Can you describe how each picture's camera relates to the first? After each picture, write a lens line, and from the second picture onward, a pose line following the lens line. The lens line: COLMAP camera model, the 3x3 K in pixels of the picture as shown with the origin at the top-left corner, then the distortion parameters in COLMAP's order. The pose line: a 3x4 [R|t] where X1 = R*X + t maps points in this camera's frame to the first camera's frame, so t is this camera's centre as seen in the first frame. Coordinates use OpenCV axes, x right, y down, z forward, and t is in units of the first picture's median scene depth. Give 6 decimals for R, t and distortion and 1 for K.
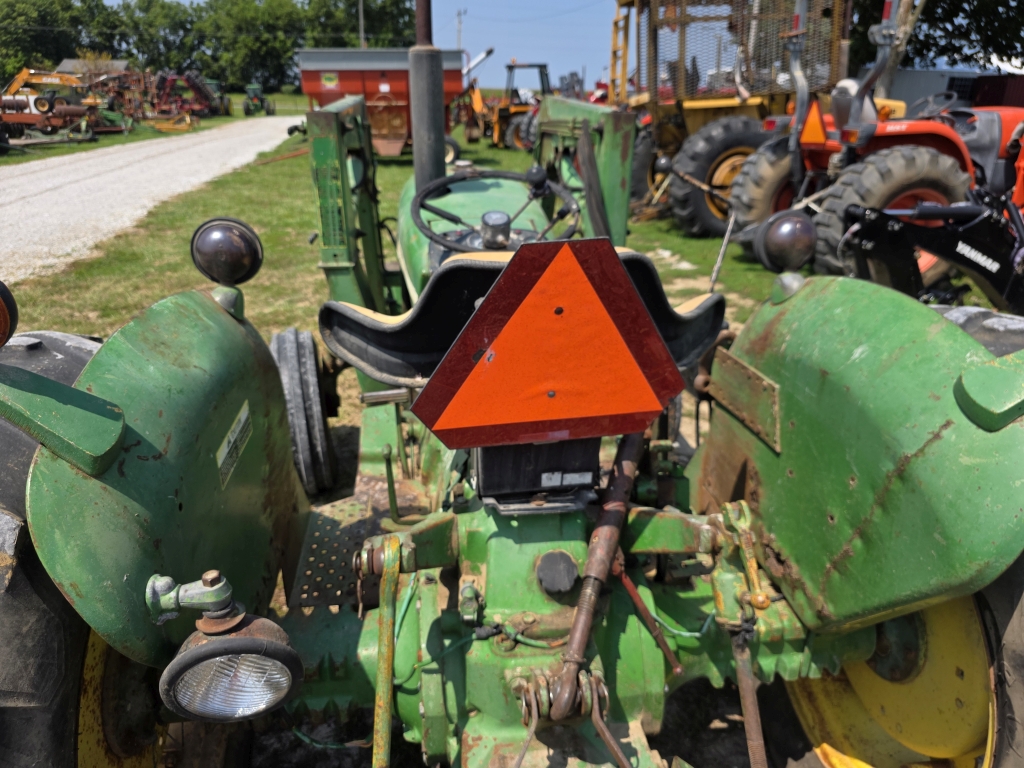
lens RADIAL K [[697.7, 0, 502.0], [0, 697.7, 387.8], [0, 0, 1]] dist [0.033016, -0.032068]
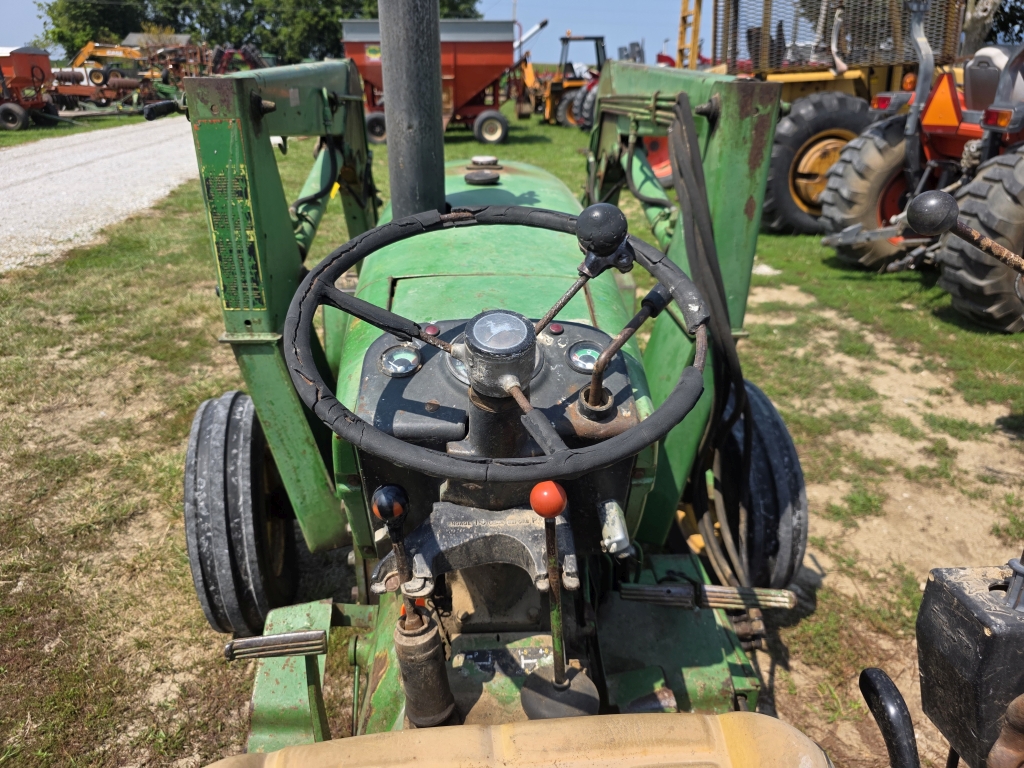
lens RADIAL K [[697.7, 0, 501.6], [0, 697.7, 363.4], [0, 0, 1]] dist [0.033016, -0.032068]
pose [[0.997414, 0.030961, -0.064861, 0.004335], [-0.030907, 0.999521, 0.001839, -0.049691], [0.064887, 0.000170, 0.997893, 0.130087]]
